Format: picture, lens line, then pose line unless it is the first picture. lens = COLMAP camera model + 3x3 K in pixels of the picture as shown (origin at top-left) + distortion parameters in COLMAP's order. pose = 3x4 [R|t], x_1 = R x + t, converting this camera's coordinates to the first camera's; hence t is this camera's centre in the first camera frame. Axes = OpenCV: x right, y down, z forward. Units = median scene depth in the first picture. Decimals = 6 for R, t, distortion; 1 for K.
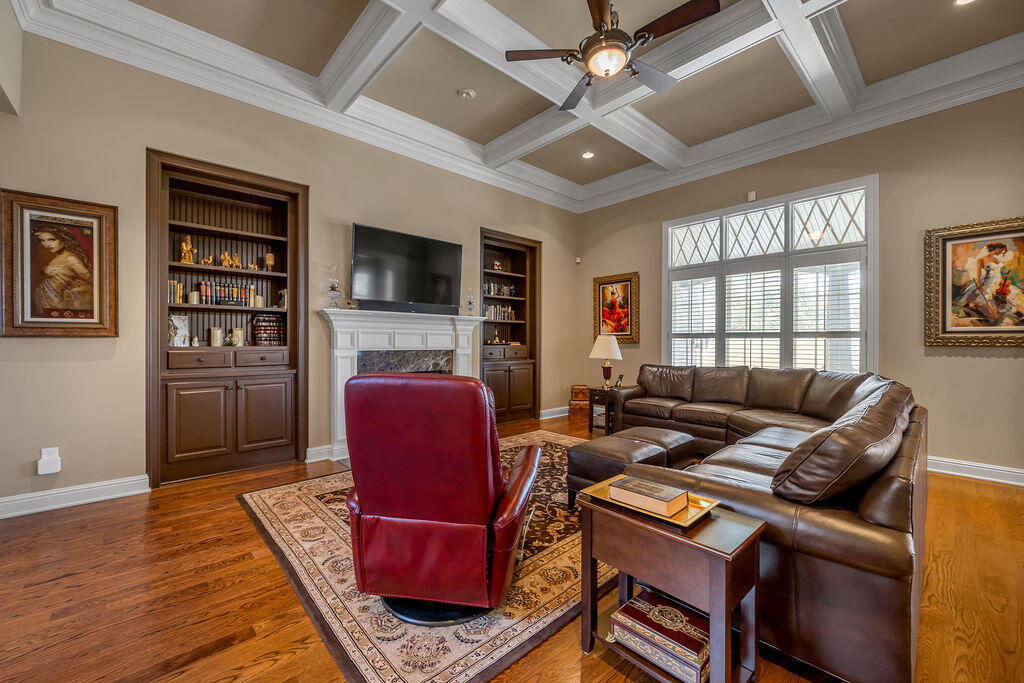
lens RADIAL K [[413.7, 0, 515.6], [0, 413.7, 341.9], [0, 0, 1]] dist [-0.003885, -0.000335]
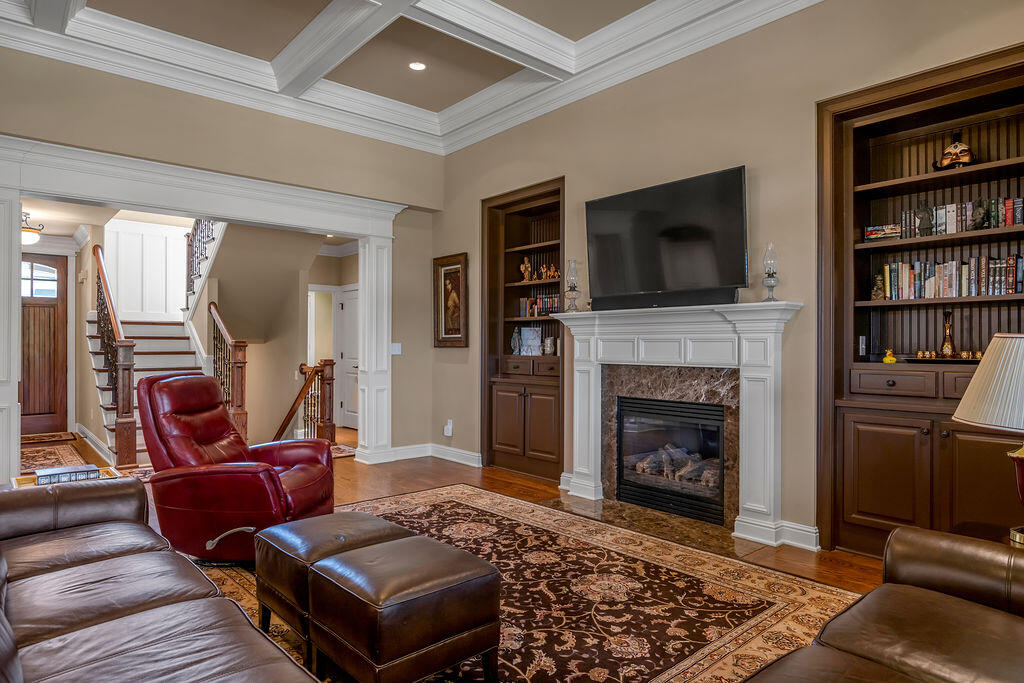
lens RADIAL K [[608.0, 0, 492.1], [0, 608.0, 342.1], [0, 0, 1]] dist [-0.000096, -0.000922]
pose [[-0.045811, -0.005646, -0.998934, 0.778902], [0.001154, 0.999983, -0.005705, -0.012958], [0.998949, -0.001414, -0.045804, 0.875644]]
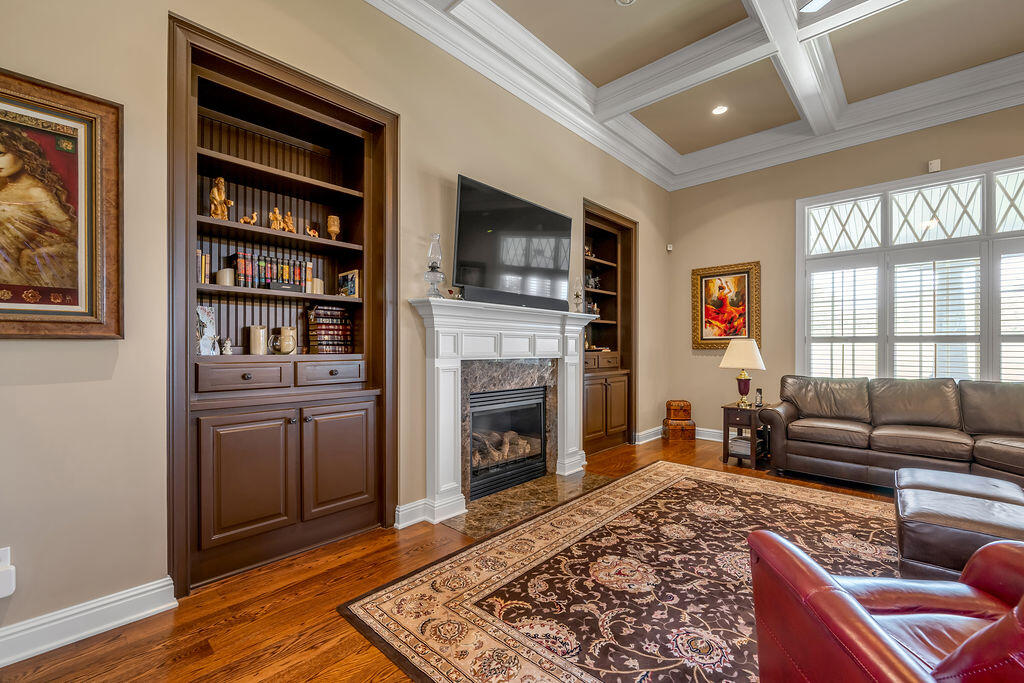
lens RADIAL K [[430.8, 0, 518.2], [0, 430.8, 348.0], [0, 0, 1]] dist [-0.007183, 0.000675]
pose [[0.996420, -0.000506, 0.084535, -0.354784], [0.000368, 0.999999, 0.001645, -0.000287], [-0.084536, -0.001608, 0.996419, 0.278002]]
